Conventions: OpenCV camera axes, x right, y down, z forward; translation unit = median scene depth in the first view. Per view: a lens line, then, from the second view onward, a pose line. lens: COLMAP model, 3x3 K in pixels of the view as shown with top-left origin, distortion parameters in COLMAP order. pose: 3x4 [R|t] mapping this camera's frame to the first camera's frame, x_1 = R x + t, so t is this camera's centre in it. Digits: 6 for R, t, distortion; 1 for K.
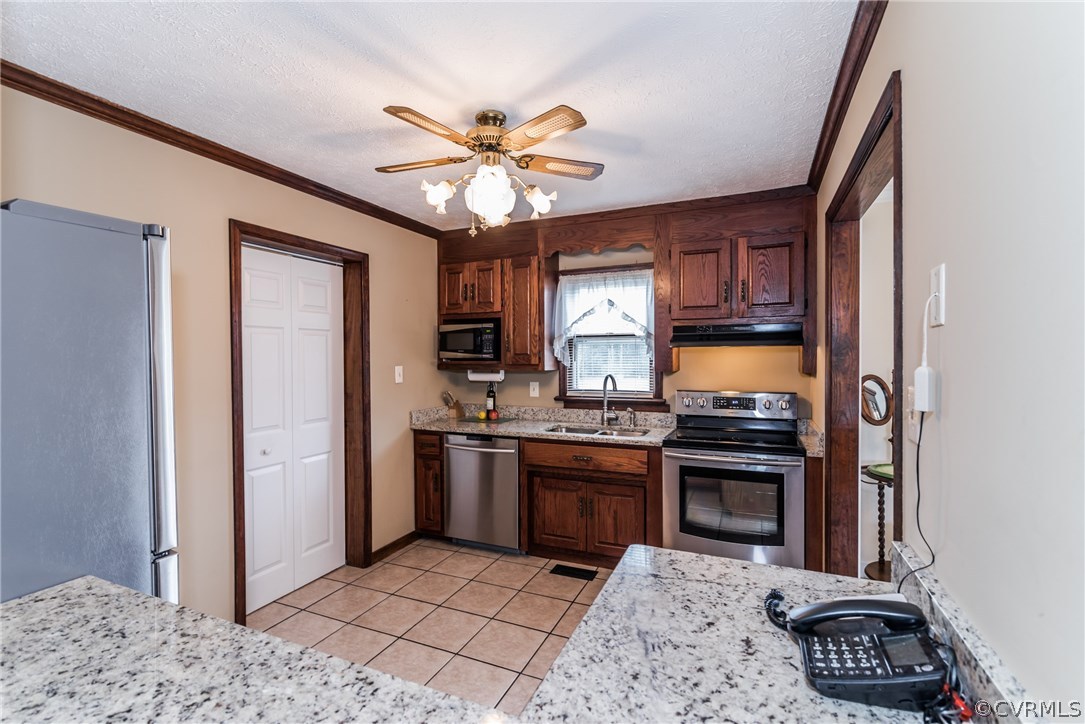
lens RADIAL K [[494.7, 0, 542.9], [0, 494.7, 357.9], [0, 0, 1]] dist [0.011233, -0.001407]
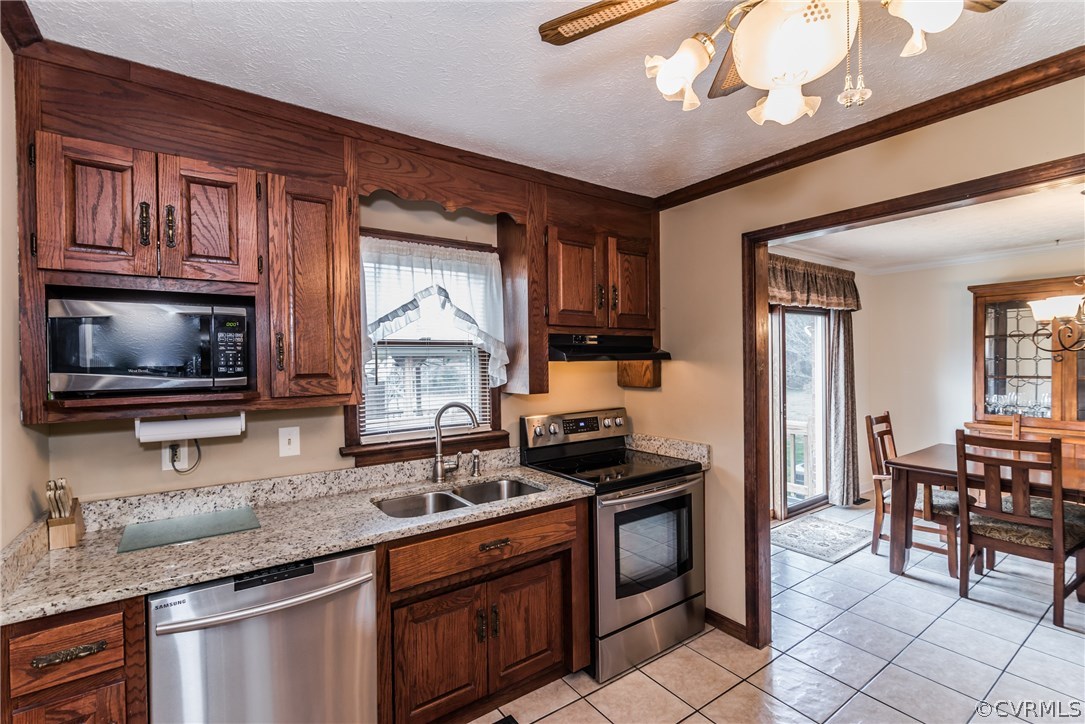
lens RADIAL K [[494.7, 0, 545.0], [0, 494.7, 362.4], [0, 0, 1]] dist [0.011233, -0.001407]
pose [[0.517958, -0.005792, 0.855386, -0.355035], [0.012133, 0.999926, -0.000576, -0.017385], [-0.855320, 0.010676, 0.517990, 0.549181]]
